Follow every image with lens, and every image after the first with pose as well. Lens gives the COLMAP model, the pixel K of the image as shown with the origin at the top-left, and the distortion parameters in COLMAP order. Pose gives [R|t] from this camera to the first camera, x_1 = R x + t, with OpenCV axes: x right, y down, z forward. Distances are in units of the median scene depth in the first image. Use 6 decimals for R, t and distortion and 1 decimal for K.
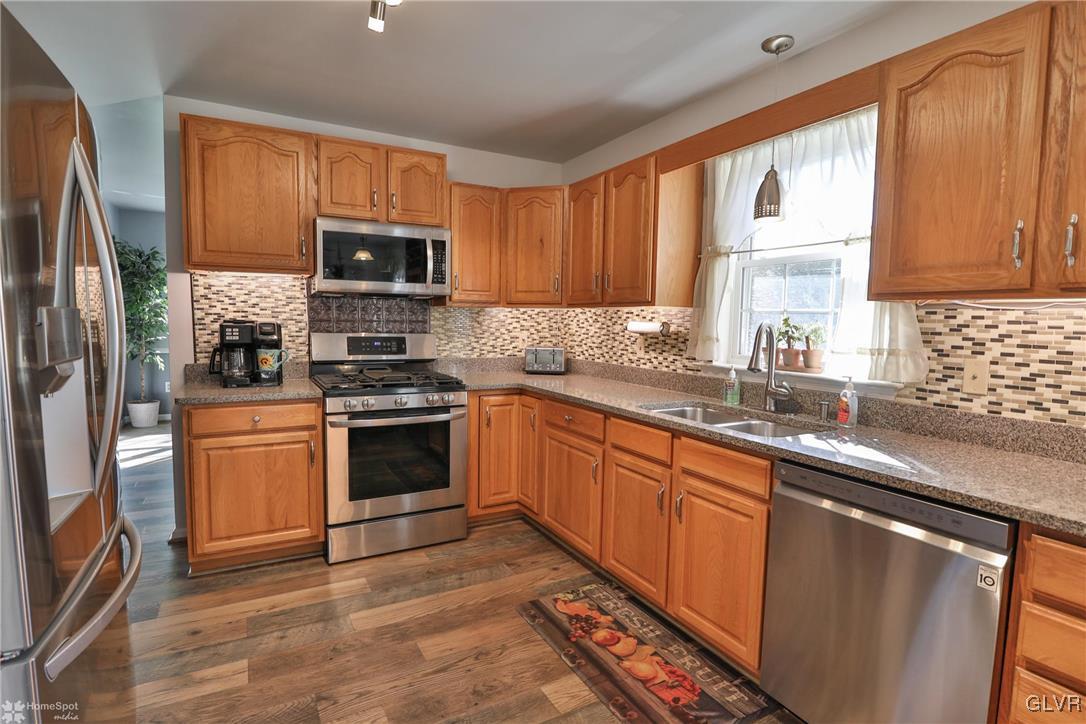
lens RADIAL K [[537.6, 0, 543.0], [0, 537.6, 362.0], [0, 0, 1]] dist [-0.019155, -0.000130]
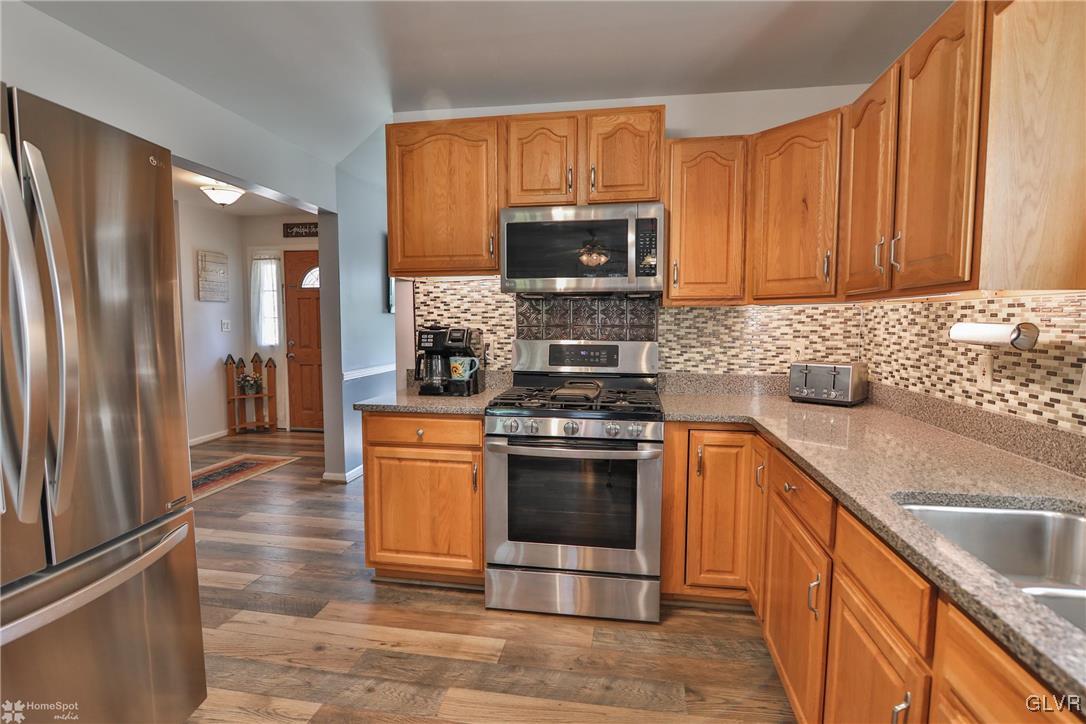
lens RADIAL K [[537.6, 0, 543.0], [0, 537.6, 362.0], [0, 0, 1]] dist [-0.019155, -0.000130]
pose [[0.781779, 0.032050, -0.622732, 0.174146], [-0.037513, 0.999287, 0.004337, -0.022798], [0.622427, 0.019970, 0.782423, 0.325815]]
